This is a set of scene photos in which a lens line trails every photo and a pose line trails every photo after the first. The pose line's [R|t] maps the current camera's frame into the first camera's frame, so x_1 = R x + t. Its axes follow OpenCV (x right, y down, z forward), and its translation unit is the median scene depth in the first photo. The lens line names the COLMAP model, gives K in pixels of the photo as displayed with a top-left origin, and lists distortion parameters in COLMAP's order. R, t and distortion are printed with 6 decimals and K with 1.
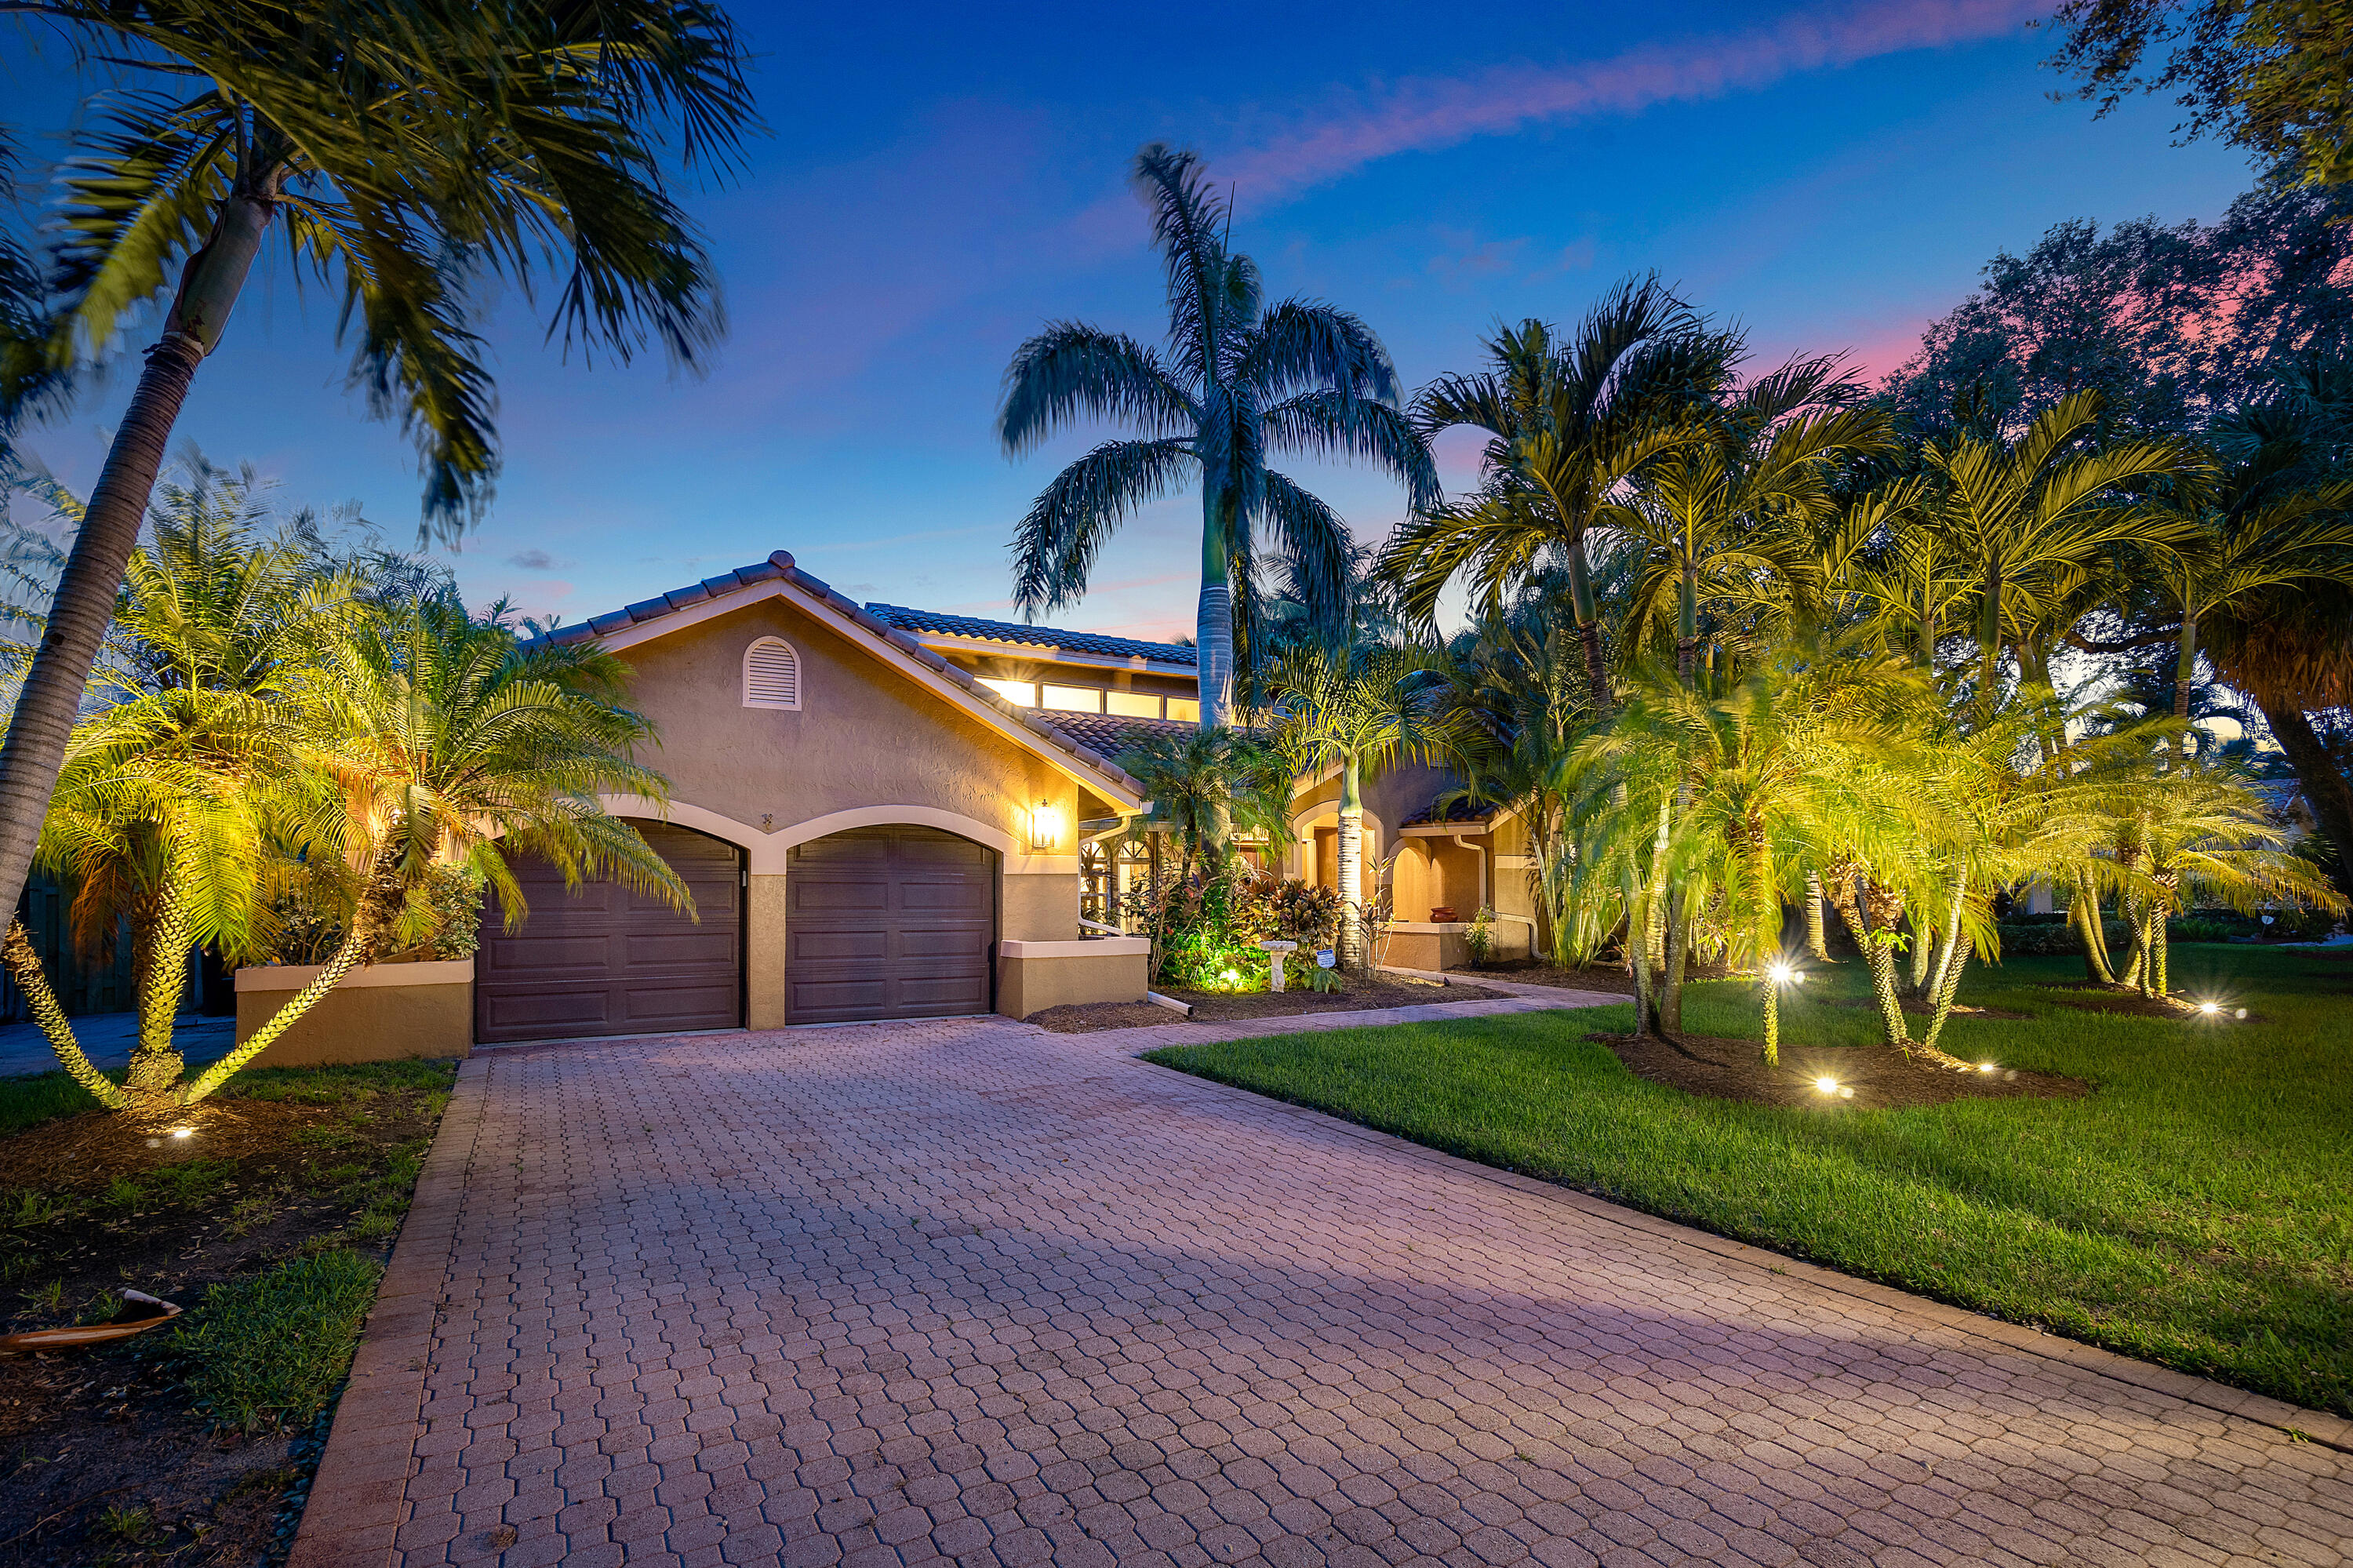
lens RADIAL K [[997.9, 0, 1091.9], [0, 997.9, 862.9], [0, 0, 1]] dist [-0.003000, 0.000549]
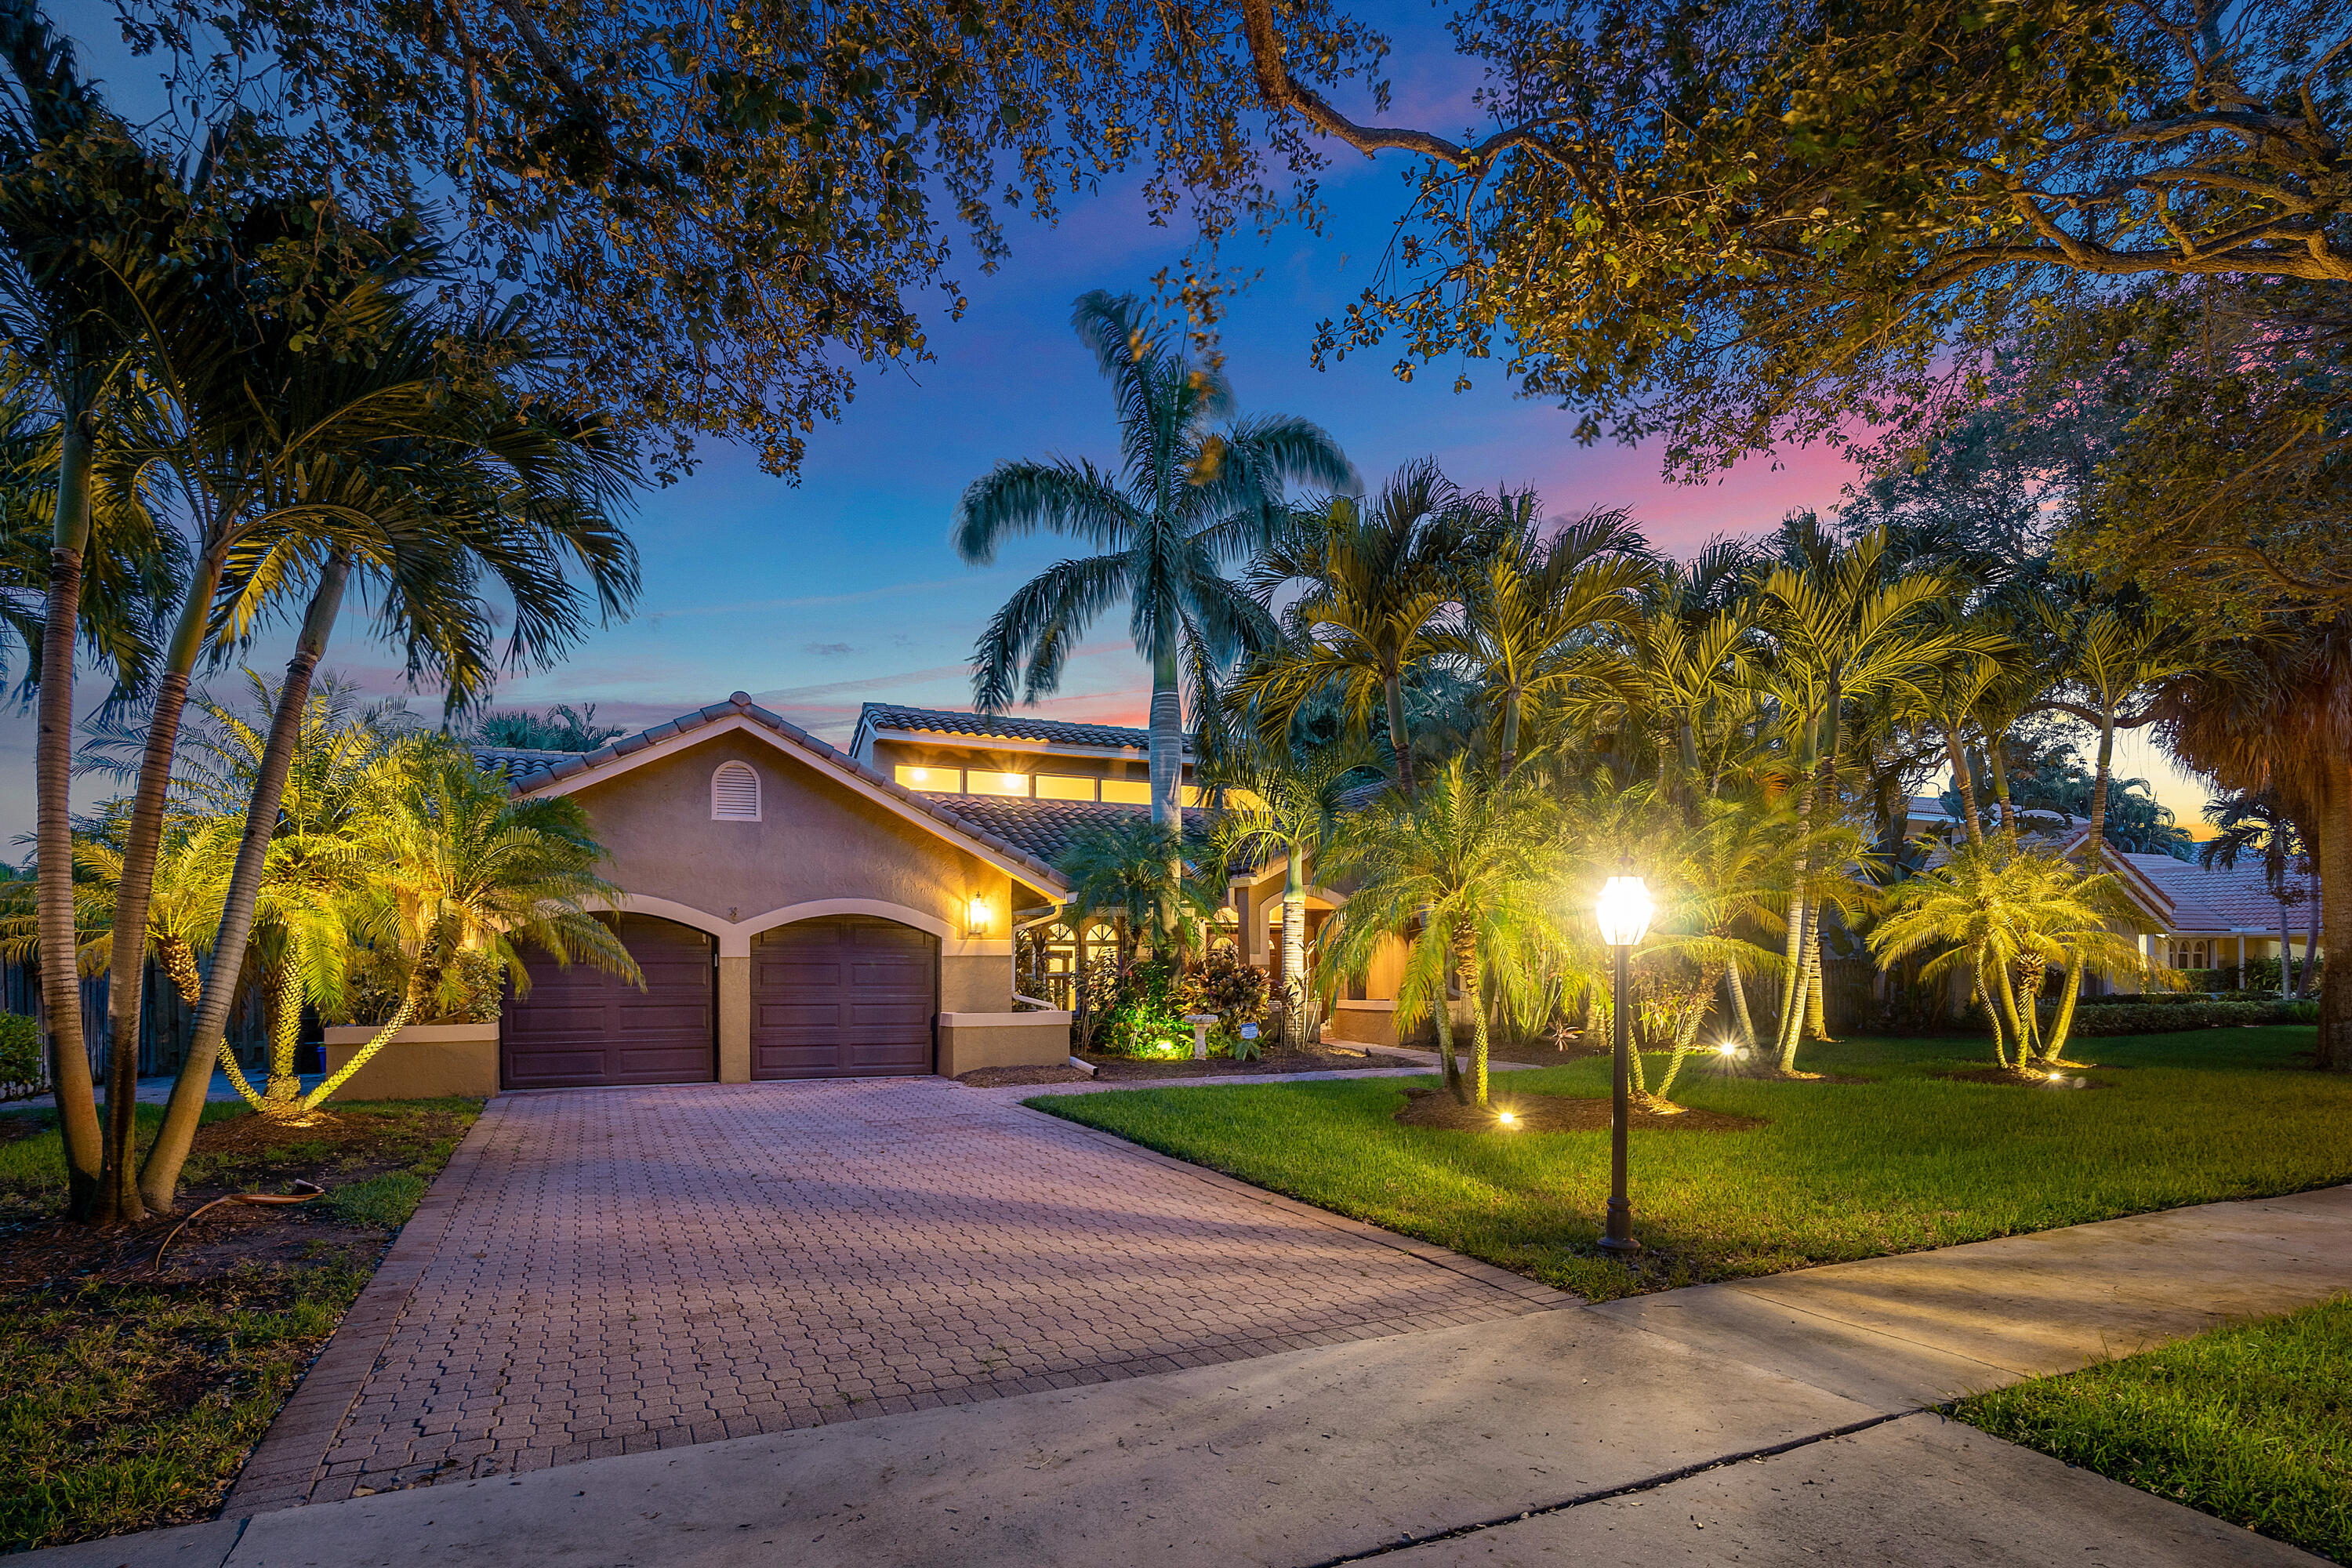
lens RADIAL K [[1147.4, 0, 1171.0], [0, 1147.4, 980.1], [0, 0, 1]] dist [0.001311, -0.001420]
pose [[0.998777, -0.001031, -0.049432, 0.375735], [0.002693, 0.999433, 0.033569, -0.007652], [0.049369, -0.033661, 0.998213, -0.509814]]
